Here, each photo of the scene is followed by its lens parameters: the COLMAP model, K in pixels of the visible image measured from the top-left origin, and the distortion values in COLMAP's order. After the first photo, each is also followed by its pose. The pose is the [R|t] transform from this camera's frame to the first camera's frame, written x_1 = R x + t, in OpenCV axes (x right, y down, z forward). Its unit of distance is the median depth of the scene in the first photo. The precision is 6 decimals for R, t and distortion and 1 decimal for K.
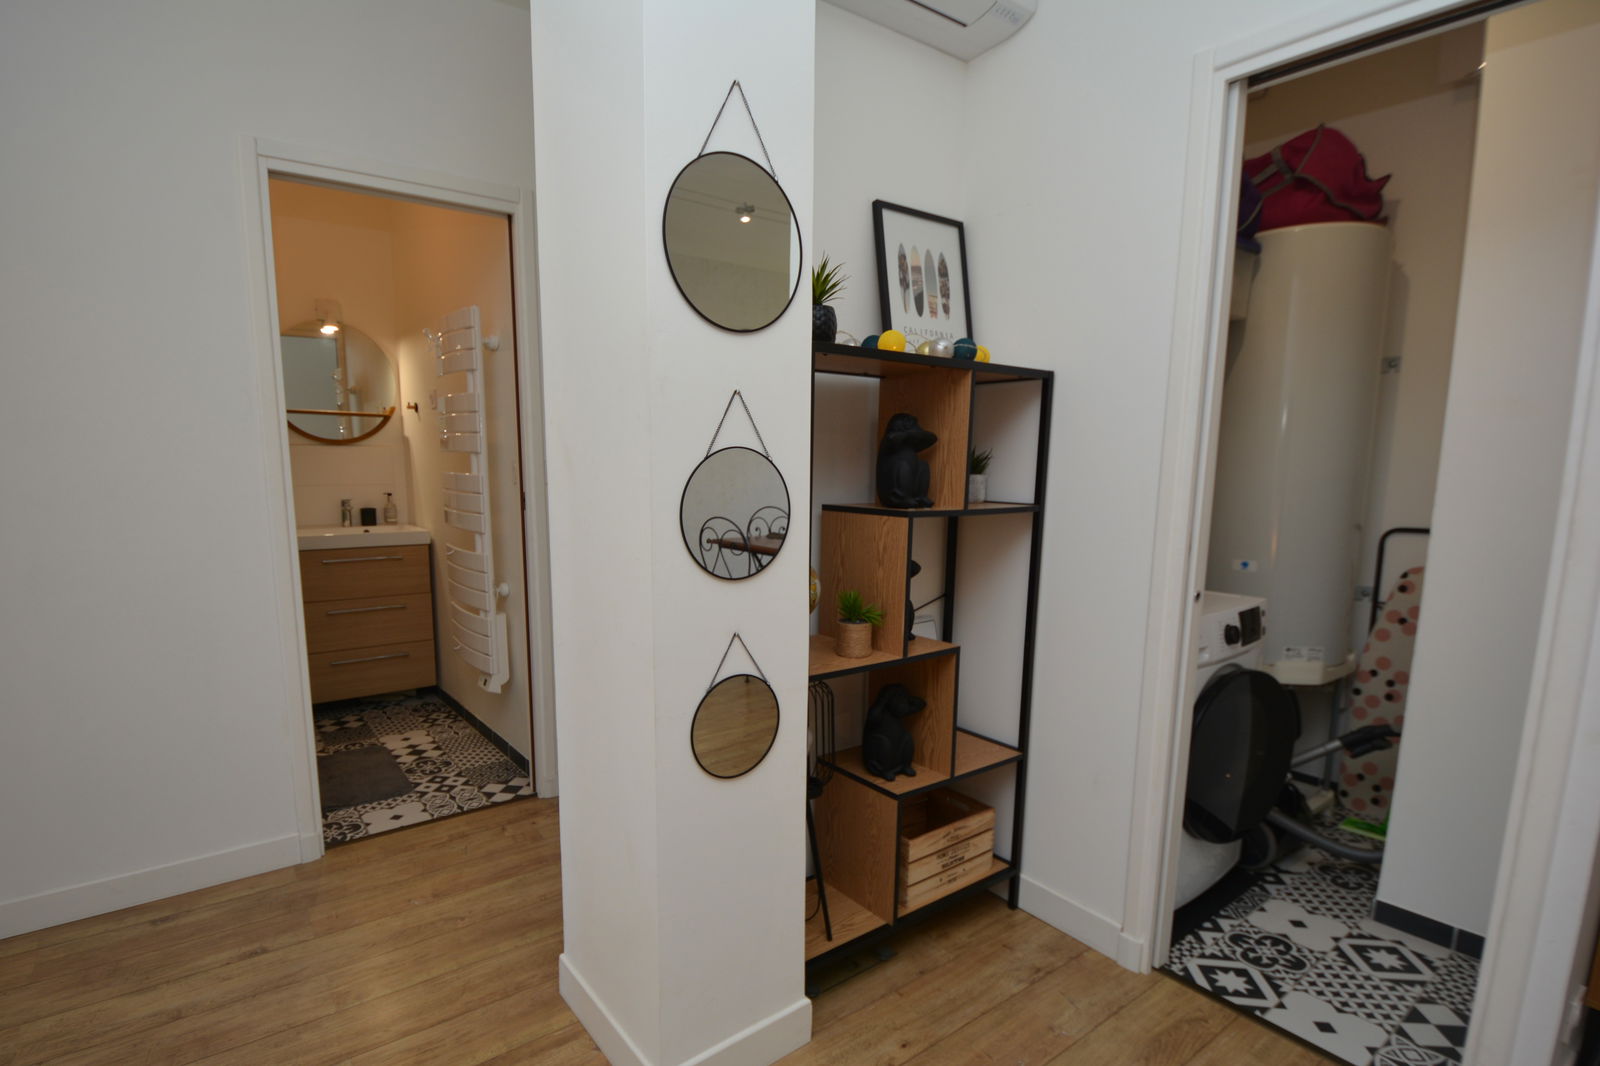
lens RADIAL K [[803.5, 0, 774.5], [0, 803.5, 581.0], [0, 0, 1]] dist [0.000601, -0.021448]
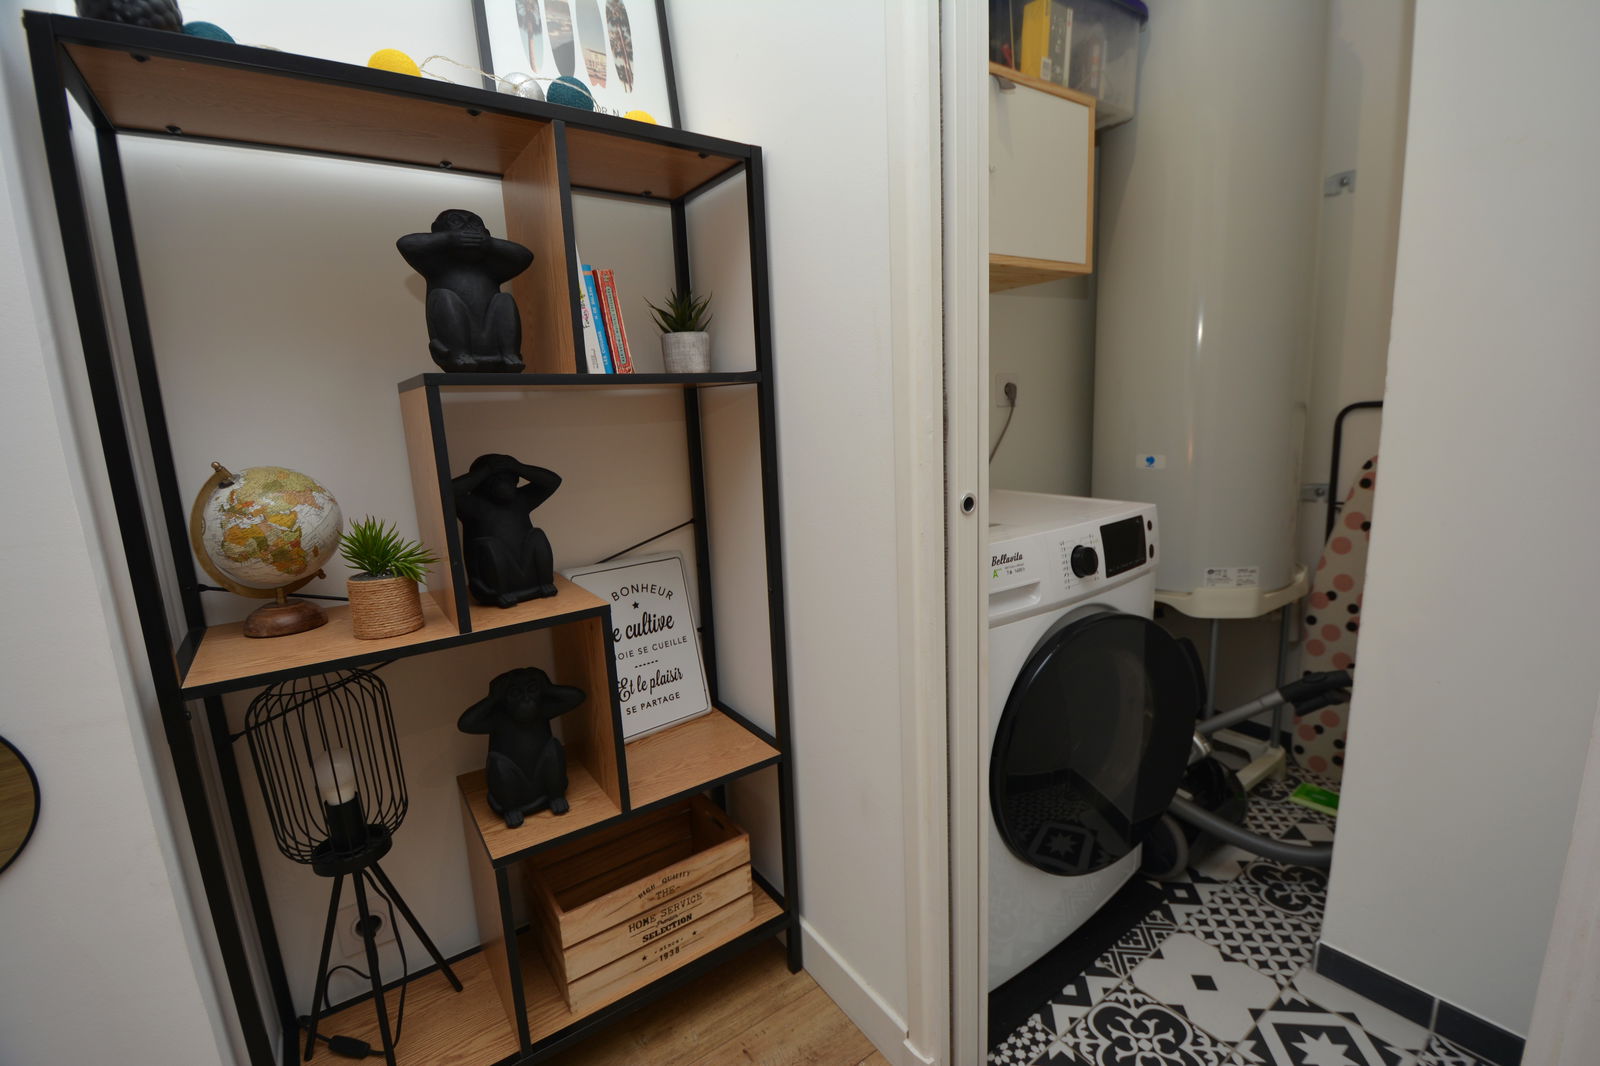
lens RADIAL K [[752.8, 0, 820.1], [0, 752.8, 541.3], [0, 0, 1]] dist [-0.000158, -0.018630]
pose [[0.998849, -0.047526, 0.006454, 0.342804], [0.047248, 0.998159, 0.038027, 0.017099], [-0.008249, -0.037679, 0.999256, 0.381217]]
